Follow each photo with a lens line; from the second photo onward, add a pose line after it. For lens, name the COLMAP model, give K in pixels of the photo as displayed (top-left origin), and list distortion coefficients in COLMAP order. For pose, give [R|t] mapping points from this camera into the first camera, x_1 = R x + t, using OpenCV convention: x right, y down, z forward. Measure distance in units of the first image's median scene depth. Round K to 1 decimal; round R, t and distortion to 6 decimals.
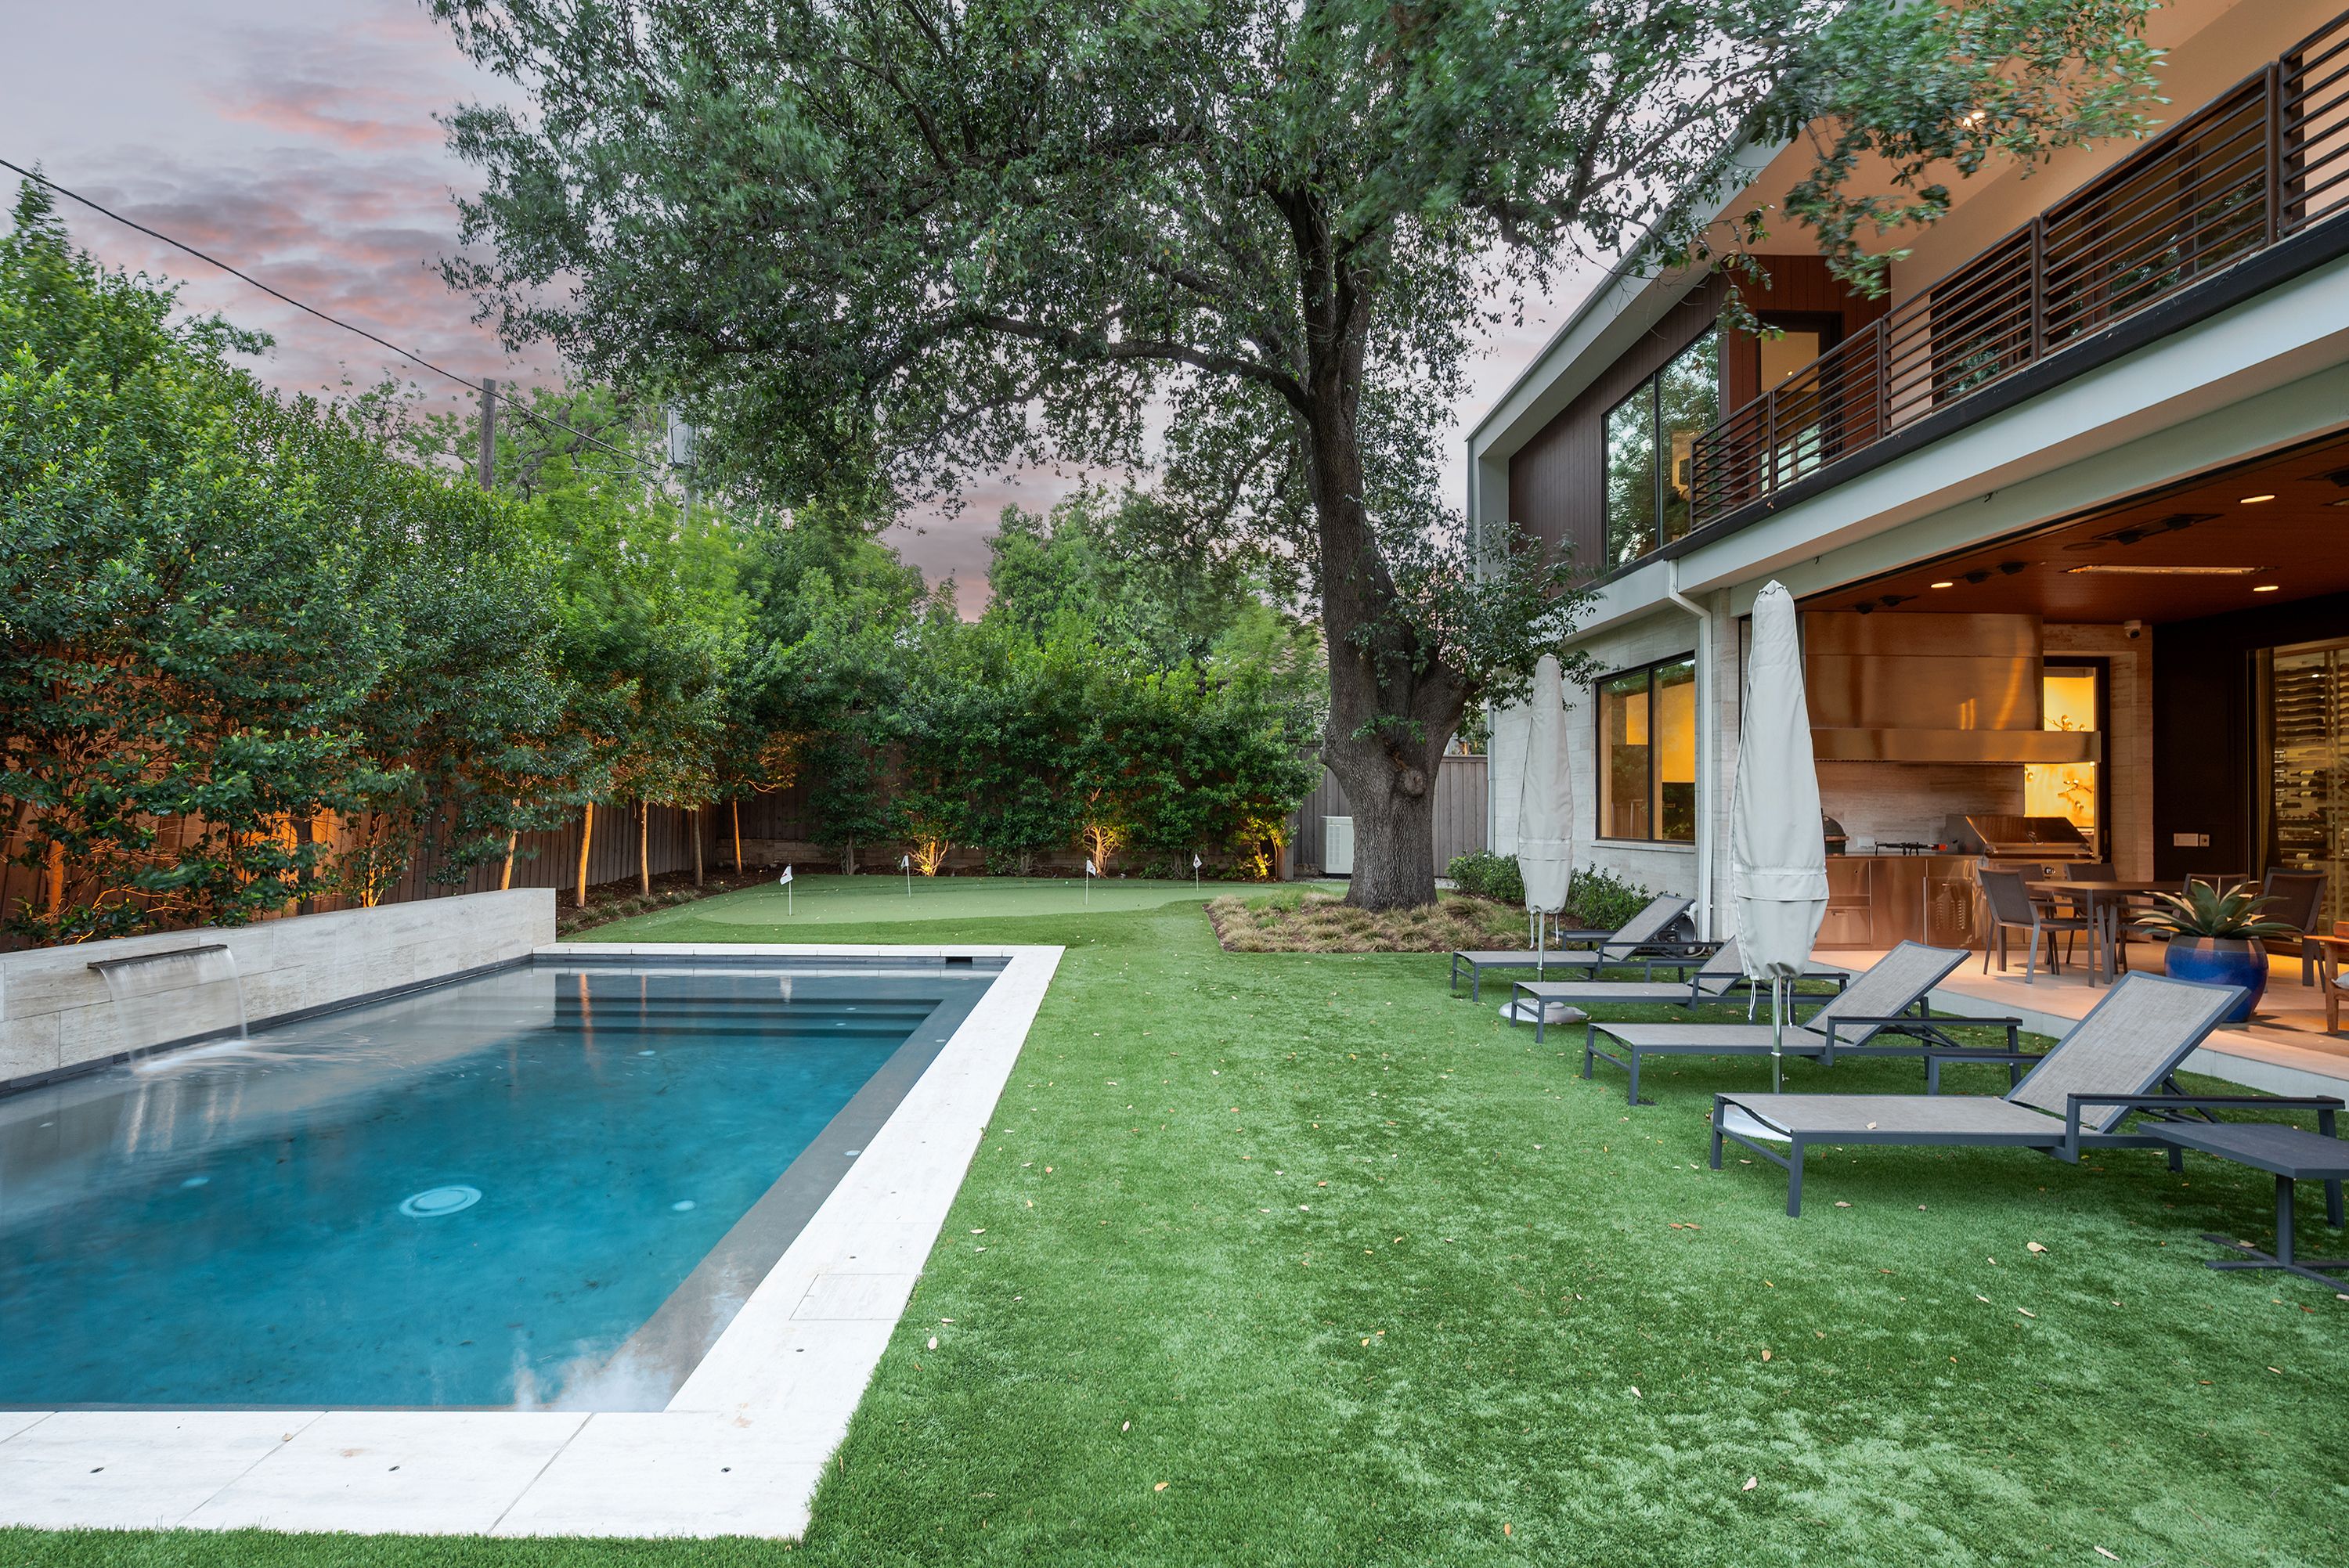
lens RADIAL K [[1116.5, 0, 1151.7], [0, 1116.5, 796.1], [0, 0, 1]] dist [-0.003216, 0.001065]
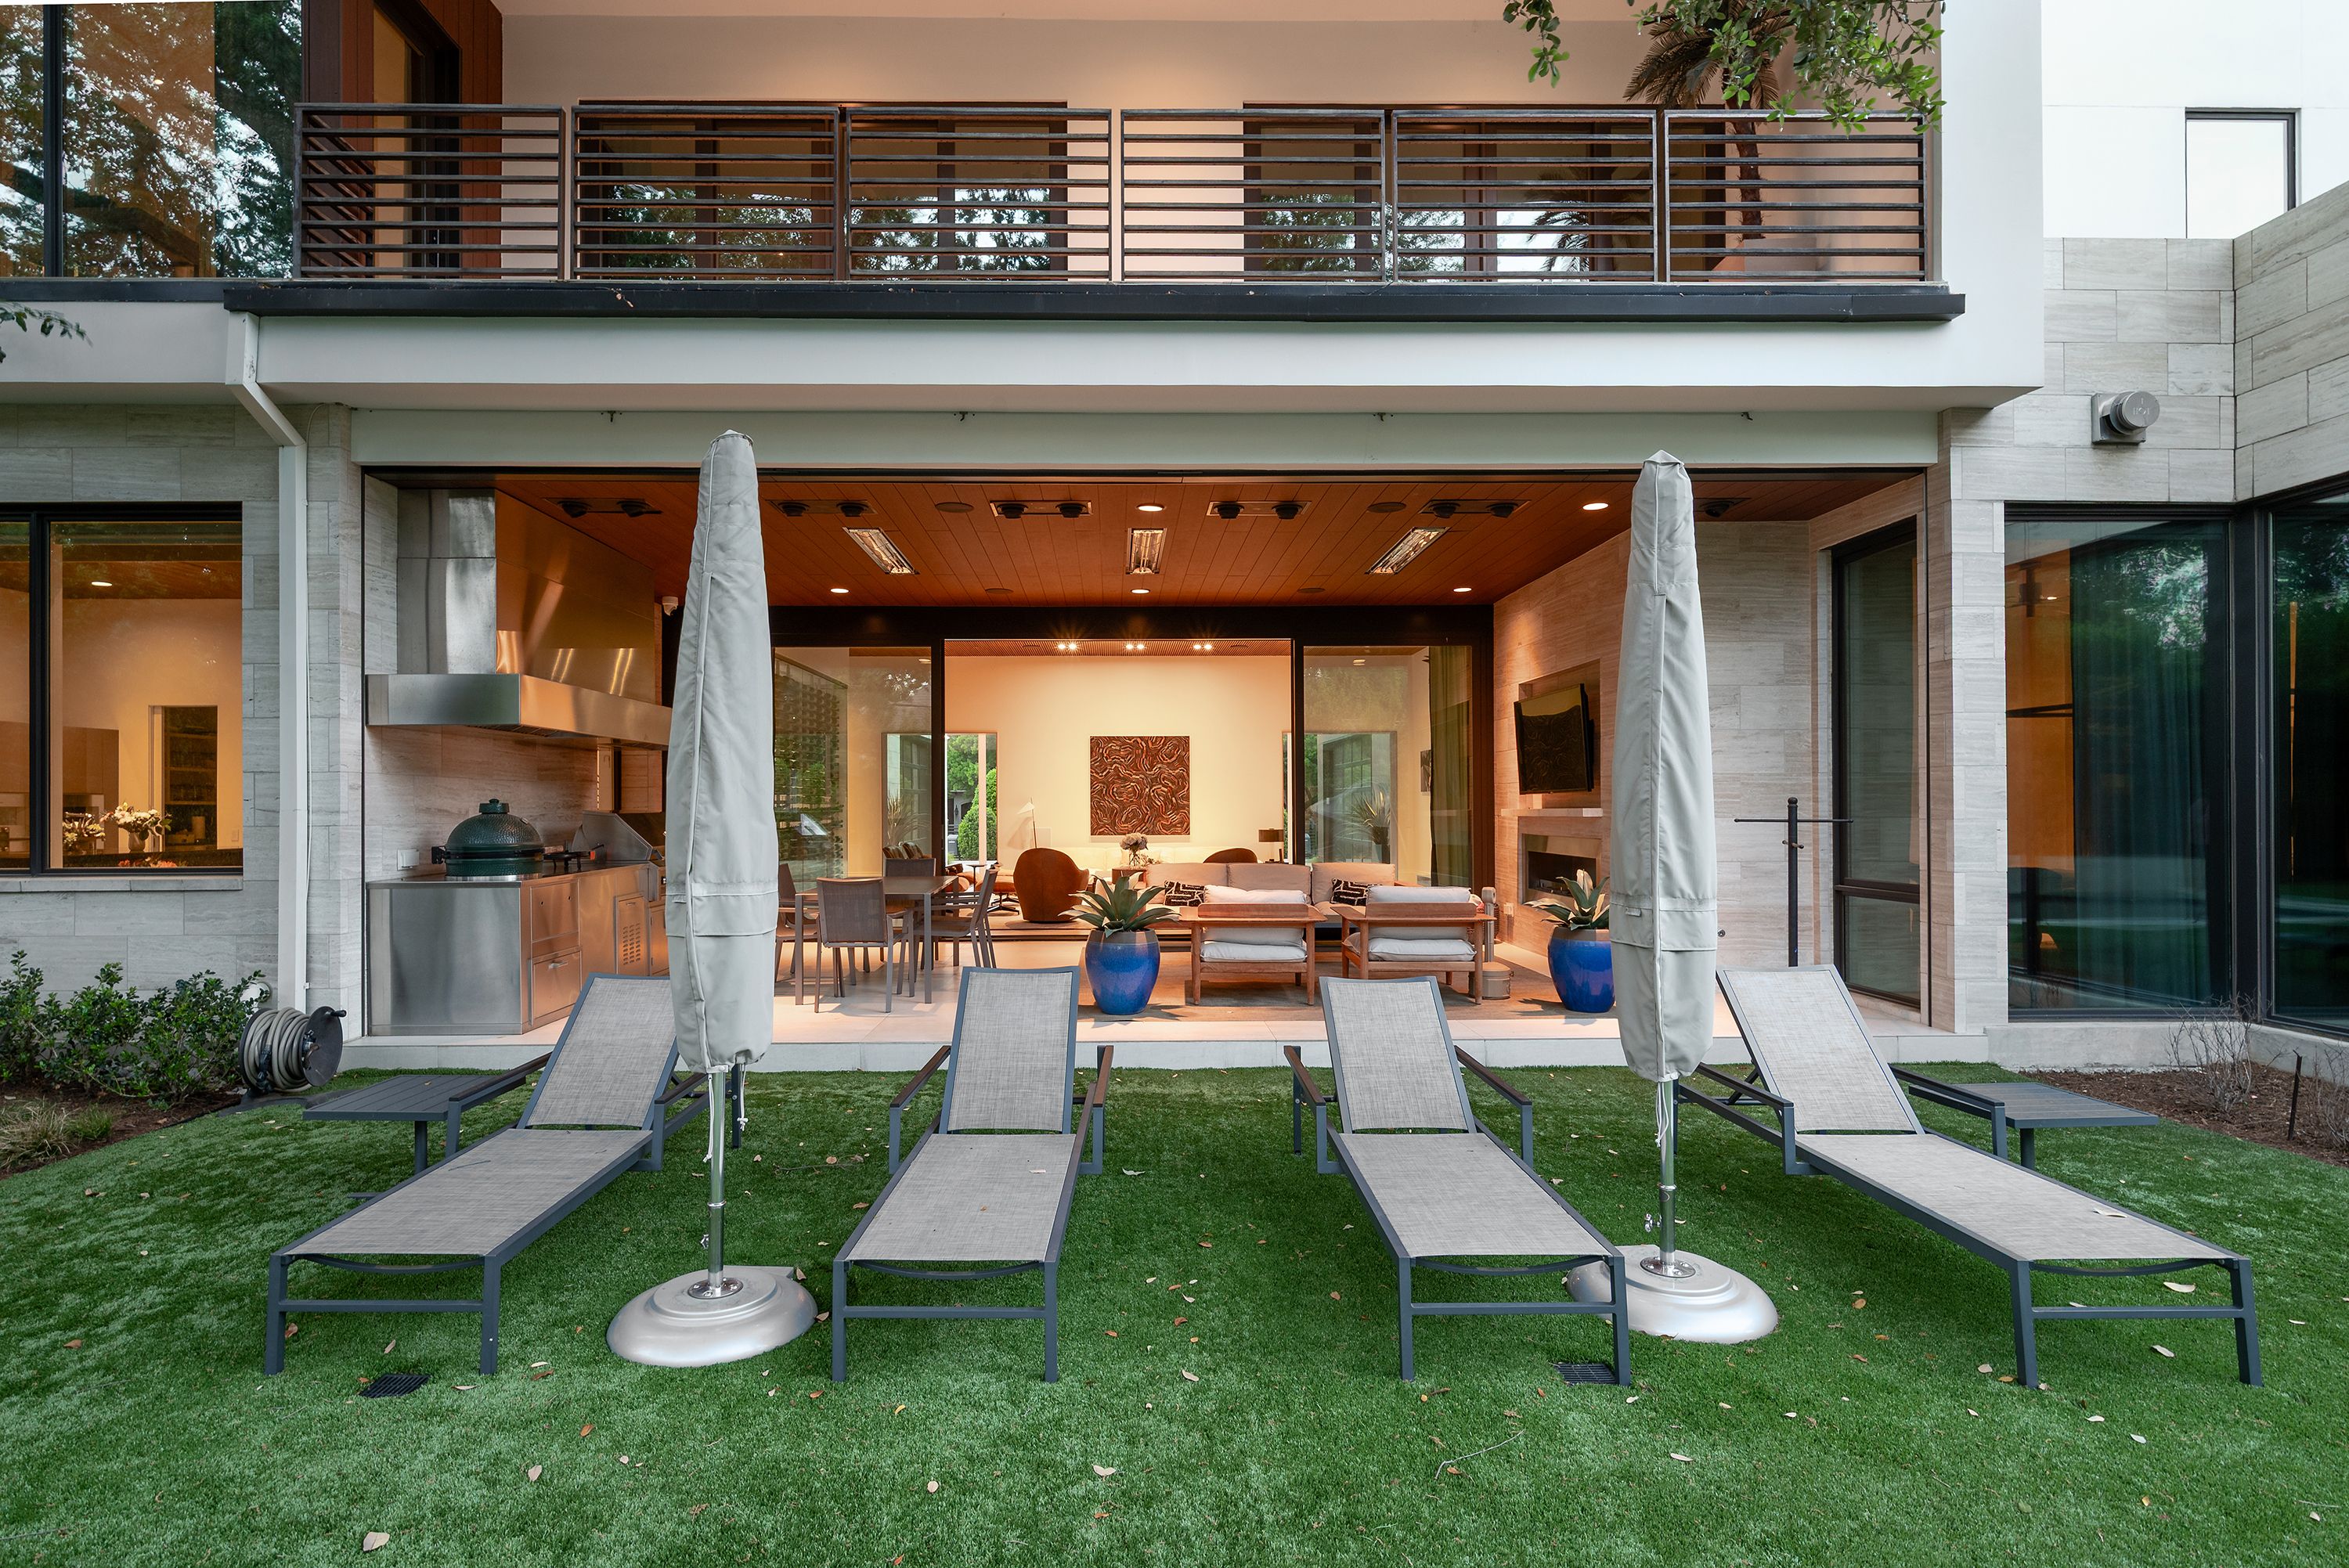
lens RADIAL K [[1070.2, 0, 1151.6], [0, 1070.2, 789.0], [0, 0, 1]] dist [0.000633, -0.000051]
pose [[0.010856, 0.013957, 0.999844, -0.012400], [-0.009354, 0.999860, -0.013856, 0.007055], [-0.999897, -0.009202, 0.010985, 0.582986]]
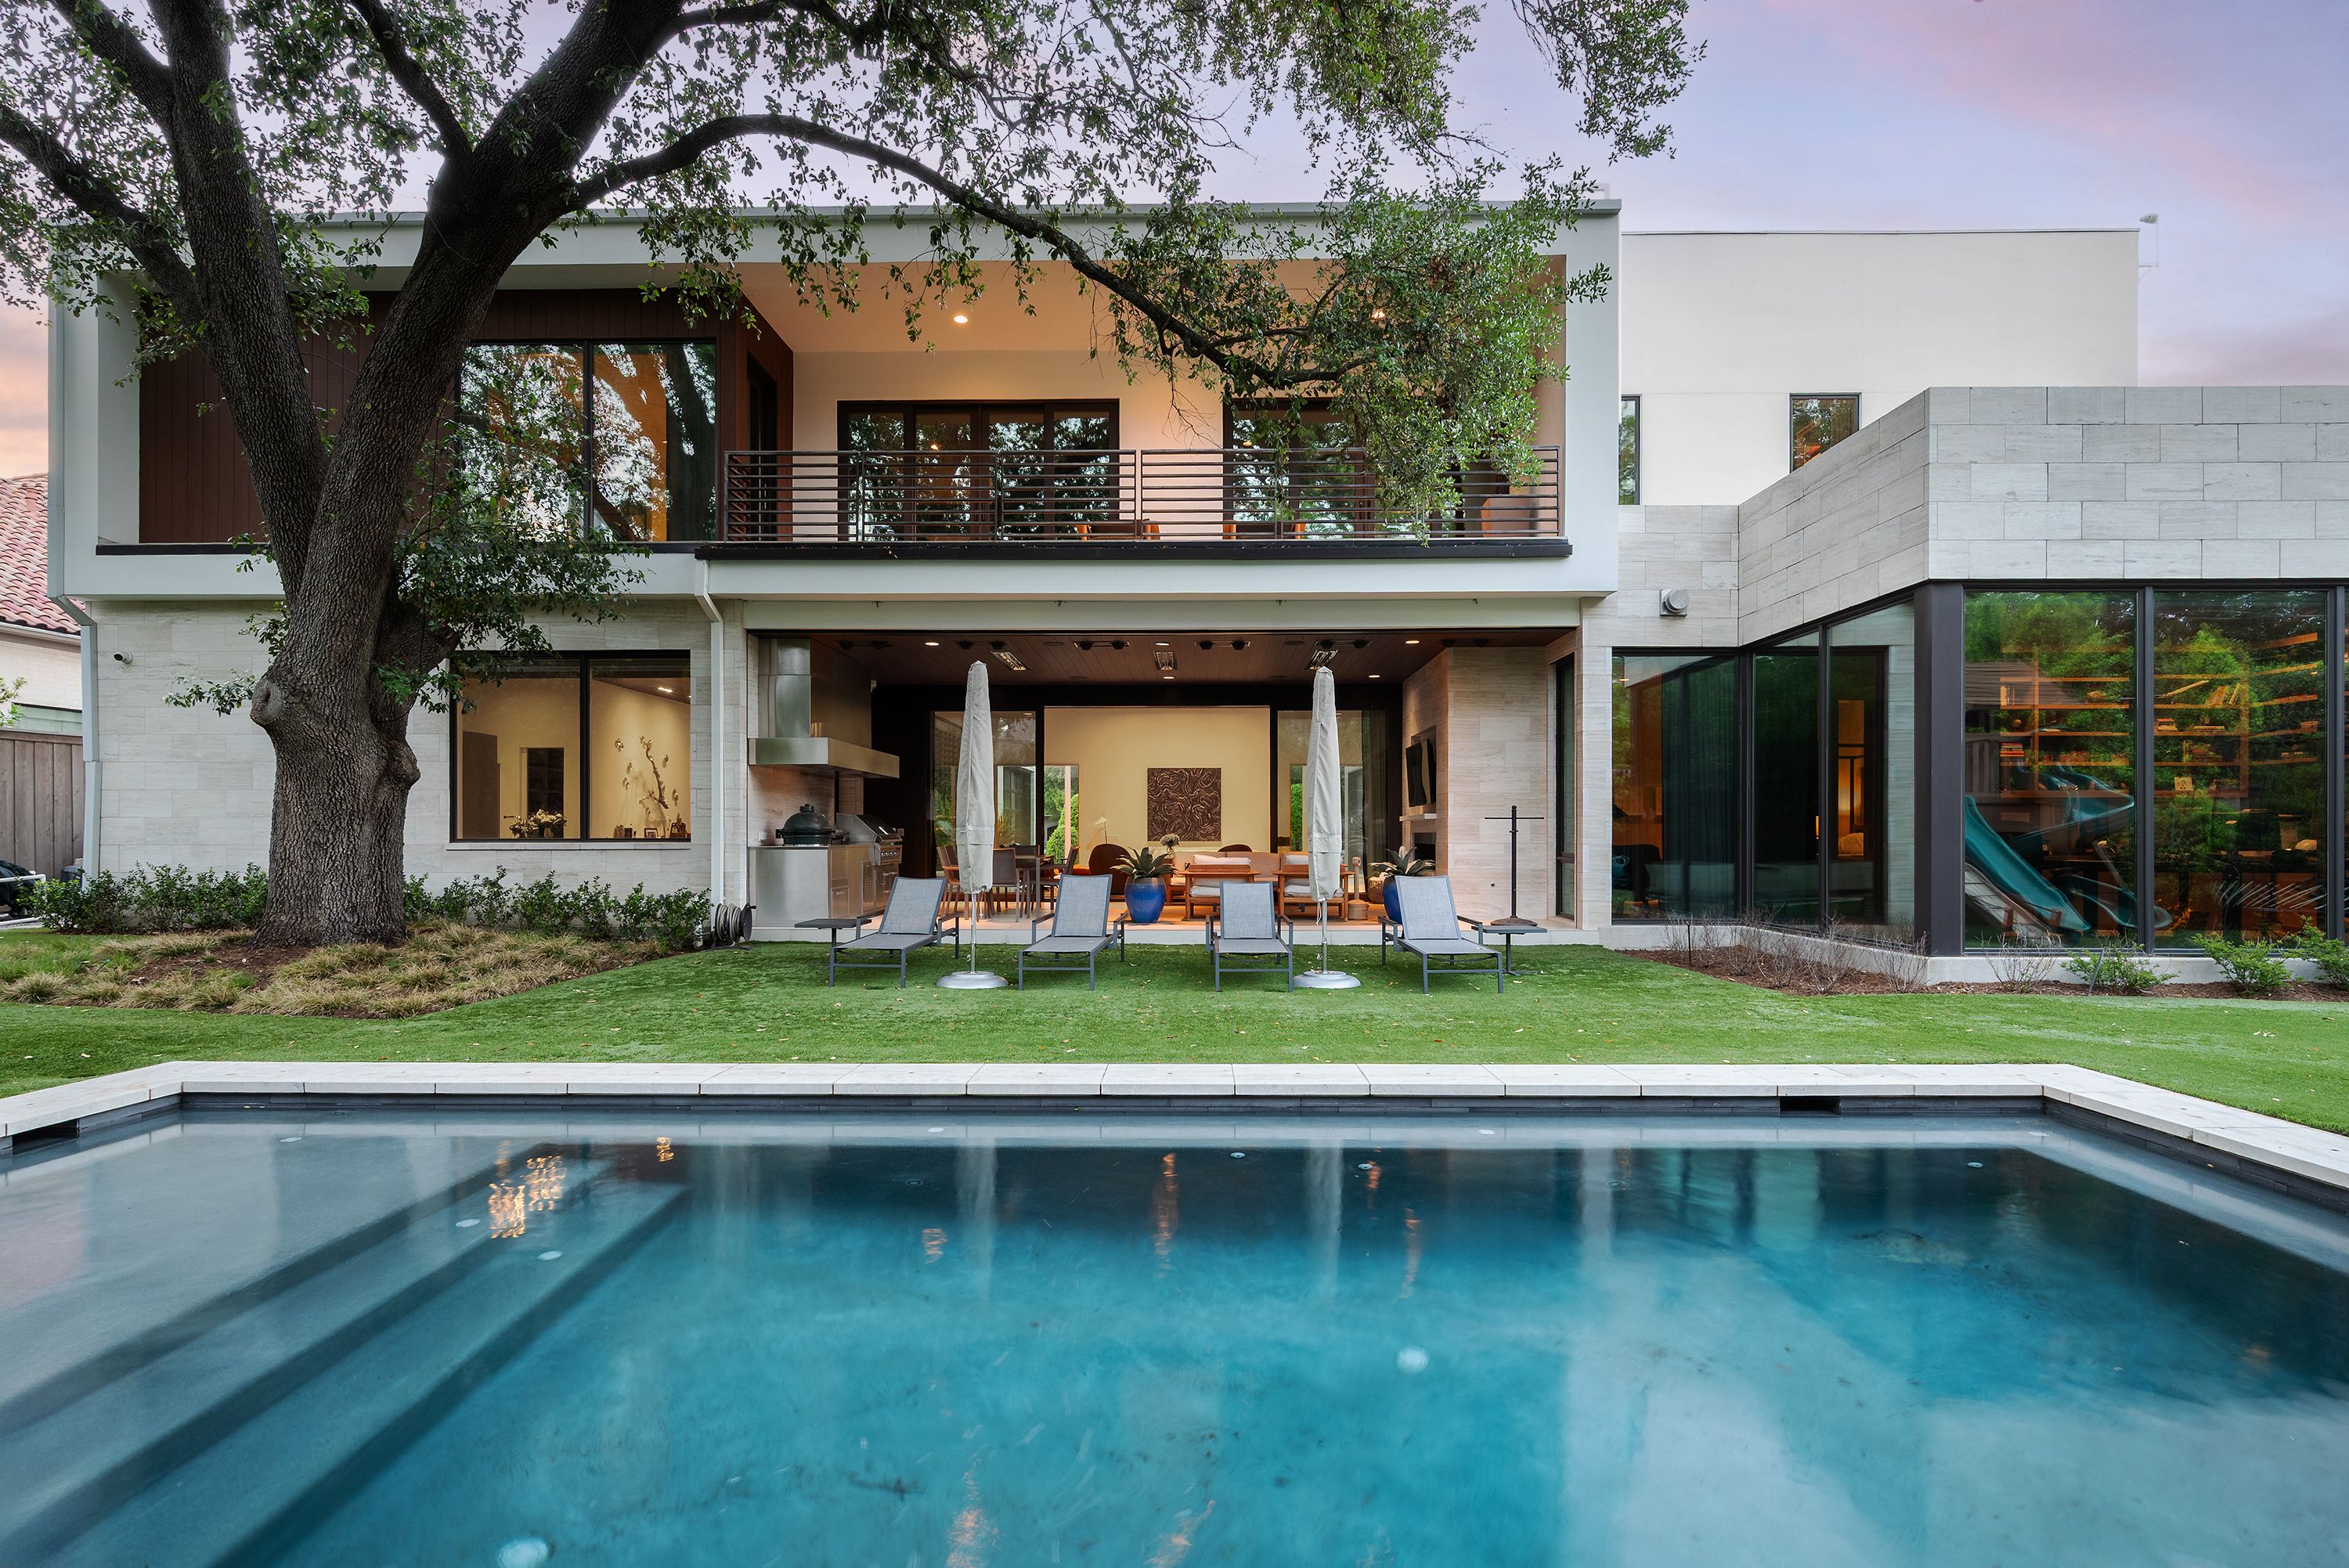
lens RADIAL K [[887.7, 0, 1171.1], [0, 887.7, 803.1], [0, 0, 1]] dist [0.000053, -0.000054]
pose [[0.051754, 0.022534, 0.998406, -0.310802], [-0.013065, 0.999675, -0.021885, 0.021430], [-0.998574, -0.011911, 0.052032, 0.533369]]
